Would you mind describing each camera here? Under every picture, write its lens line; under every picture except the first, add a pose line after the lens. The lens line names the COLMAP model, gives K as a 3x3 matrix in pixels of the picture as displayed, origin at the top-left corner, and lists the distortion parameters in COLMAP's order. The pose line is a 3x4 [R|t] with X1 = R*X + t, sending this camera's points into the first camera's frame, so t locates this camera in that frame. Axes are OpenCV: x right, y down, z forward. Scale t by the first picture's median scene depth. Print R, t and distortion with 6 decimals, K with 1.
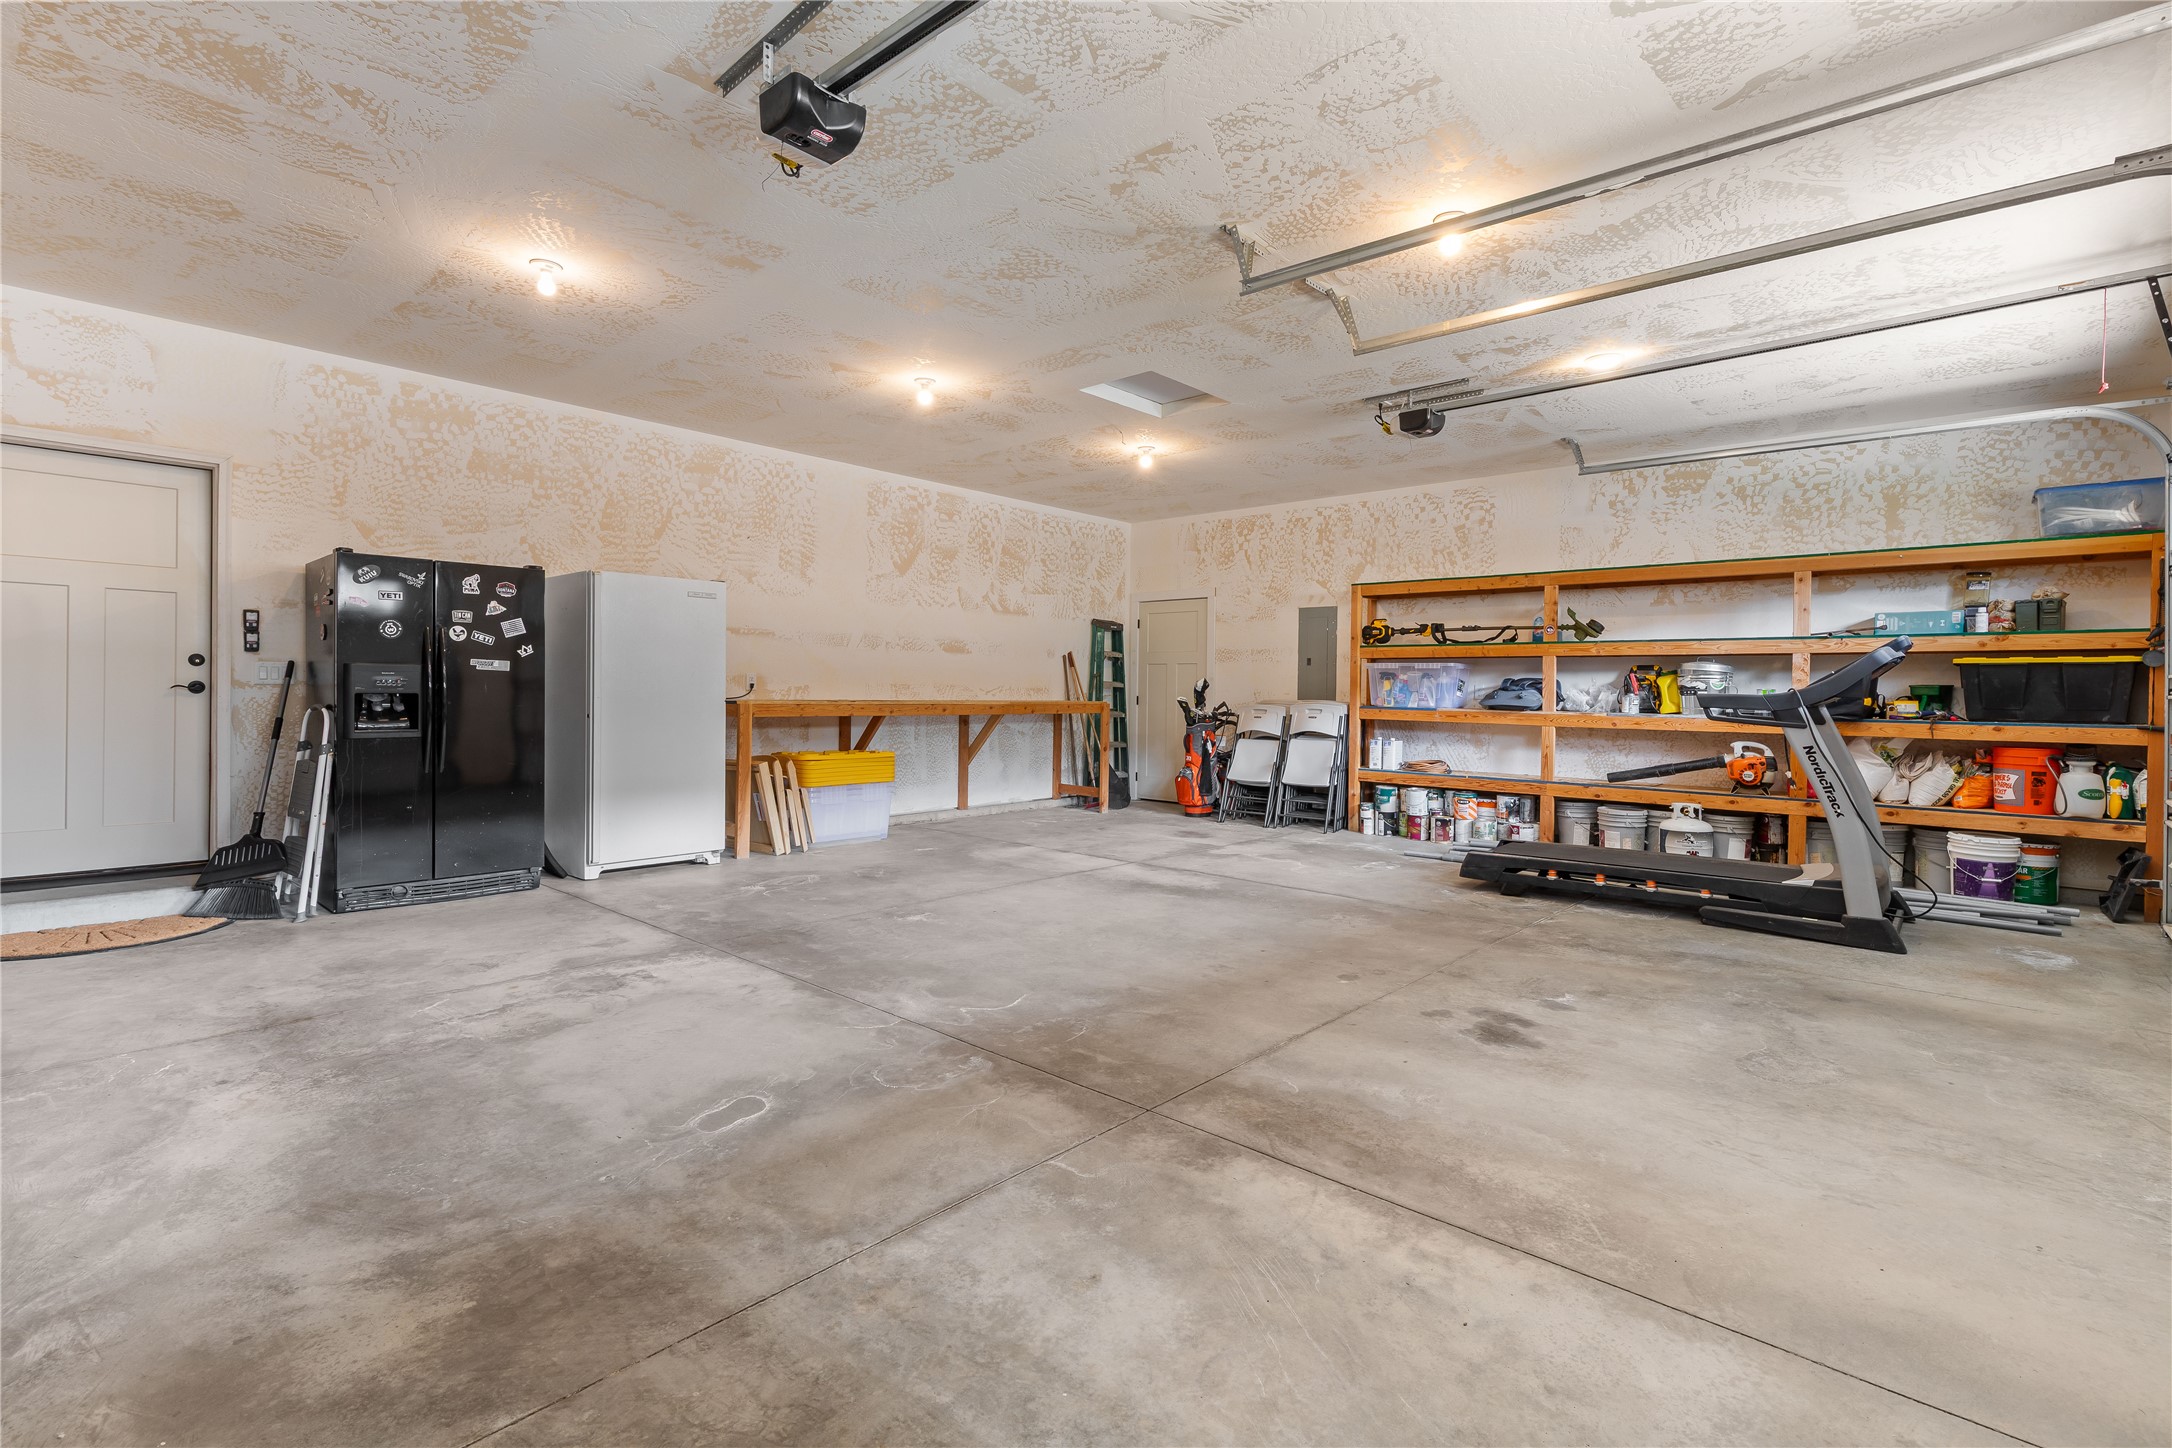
lens RADIAL K [[968.7, 0, 1088.8], [0, 968.7, 703.2], [0, 0, 1]] dist [0.000000, -0.000167]
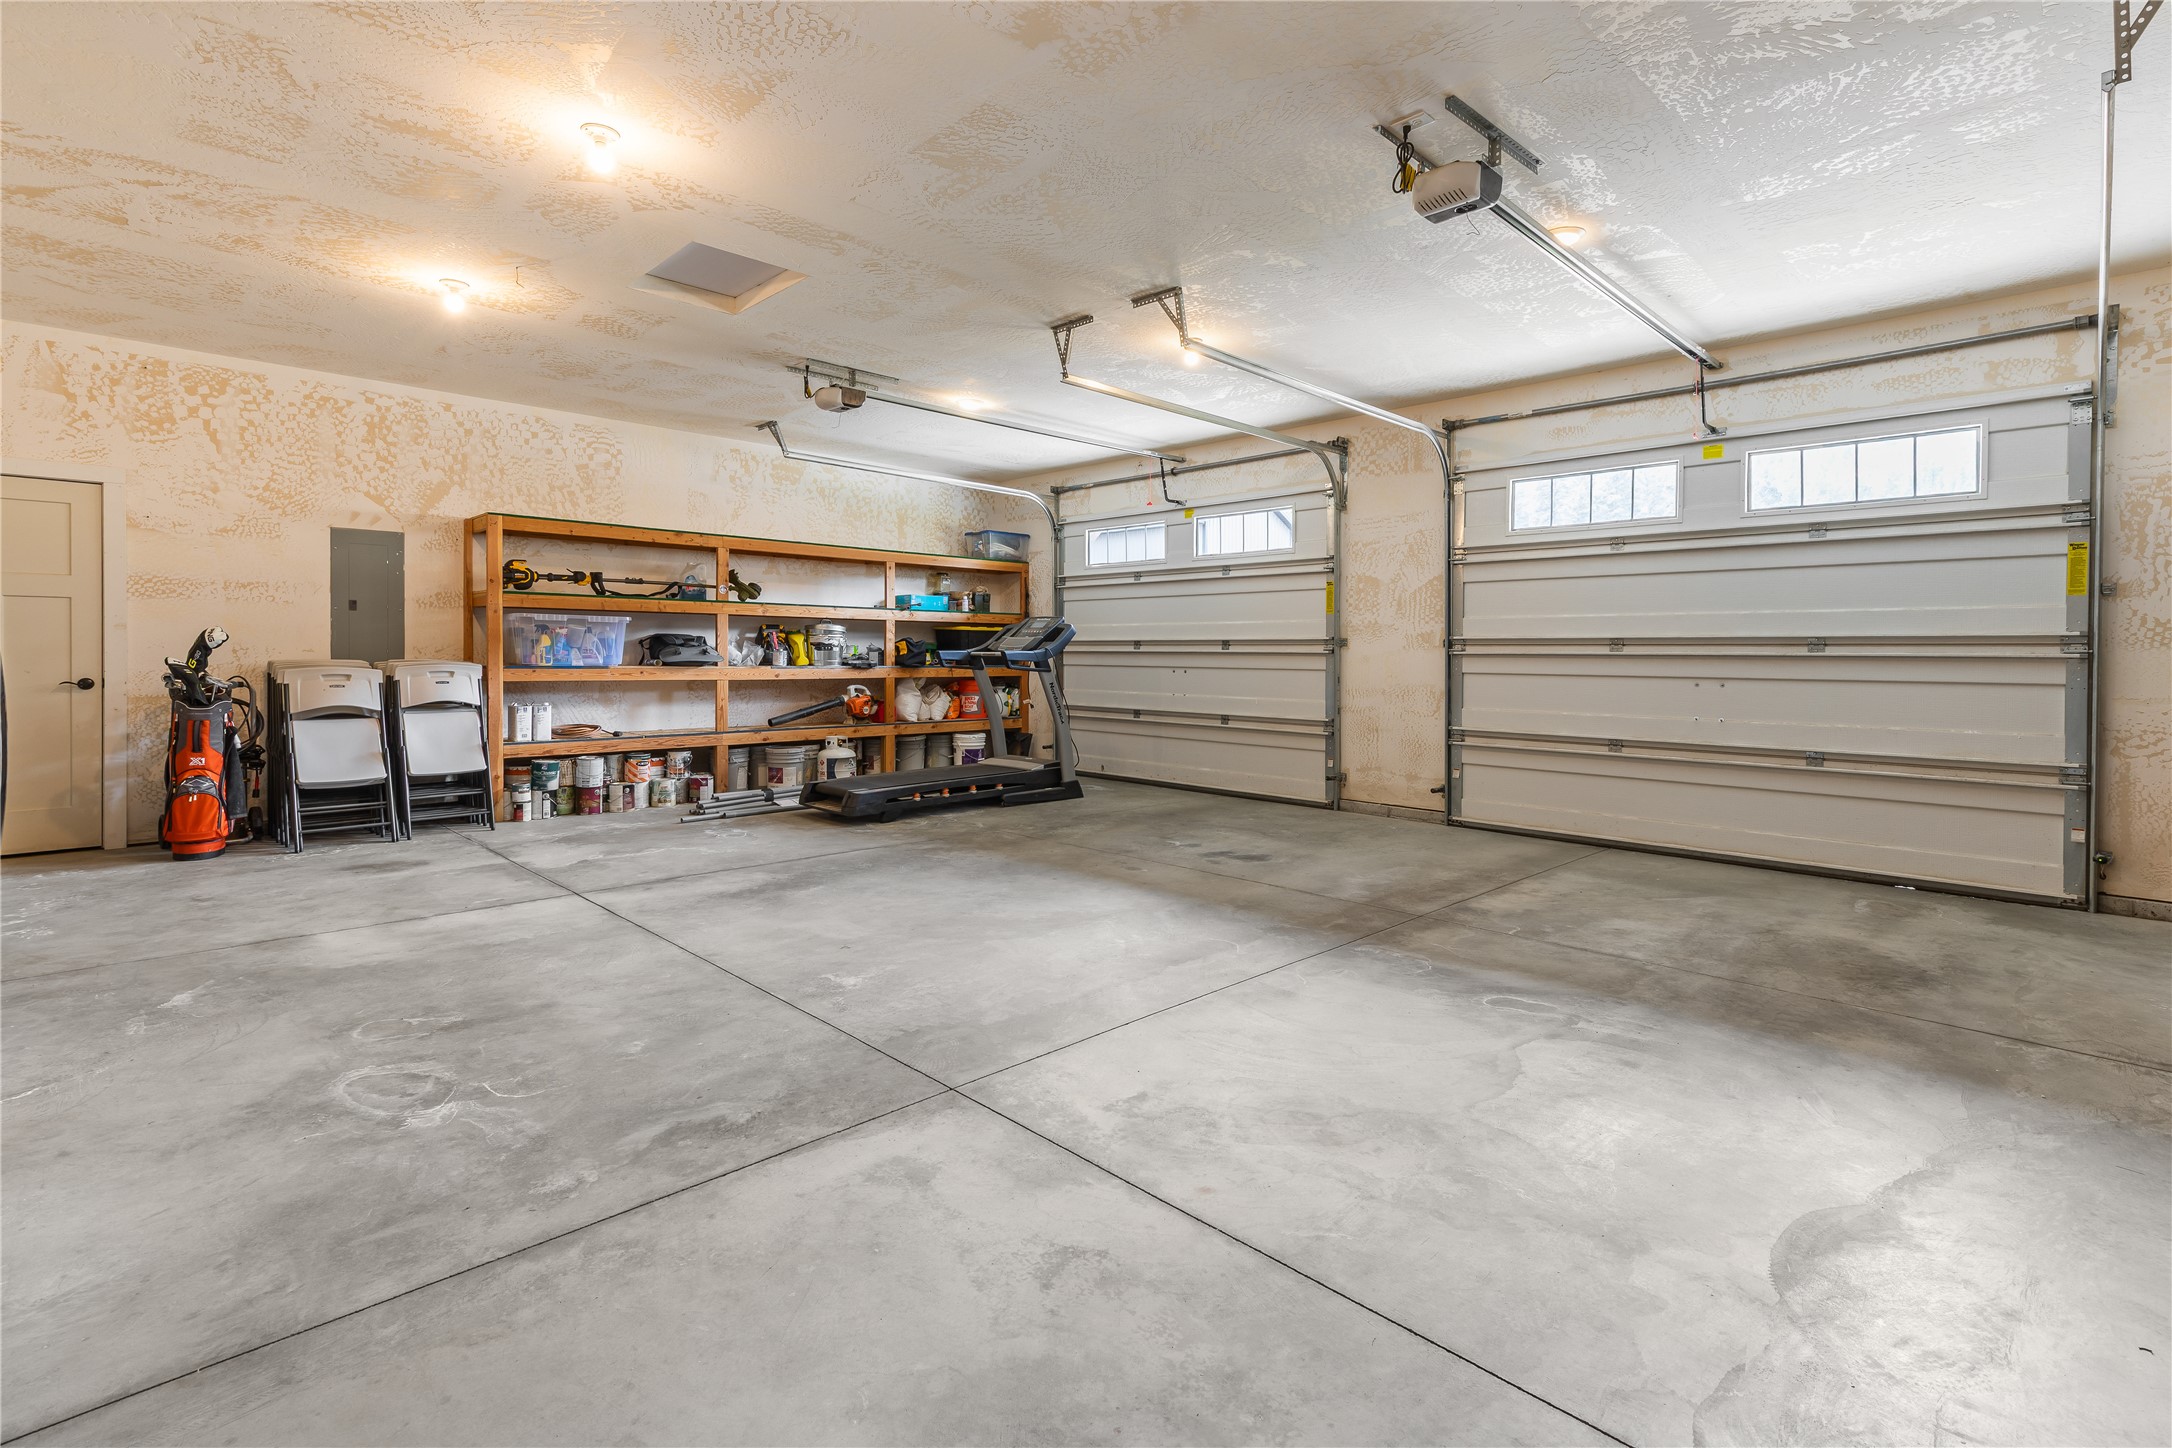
lens RADIAL K [[1003.2, 0, 1091.3], [0, 1003.2, 662.1], [0, 0, 1]] dist [0.001241, 0.000161]
pose [[0.067508, -0.021228, 0.997493, -0.561291], [0.006586, 0.999761, 0.020831, -0.015355], [-0.997697, 0.005163, 0.067632, 0.489409]]
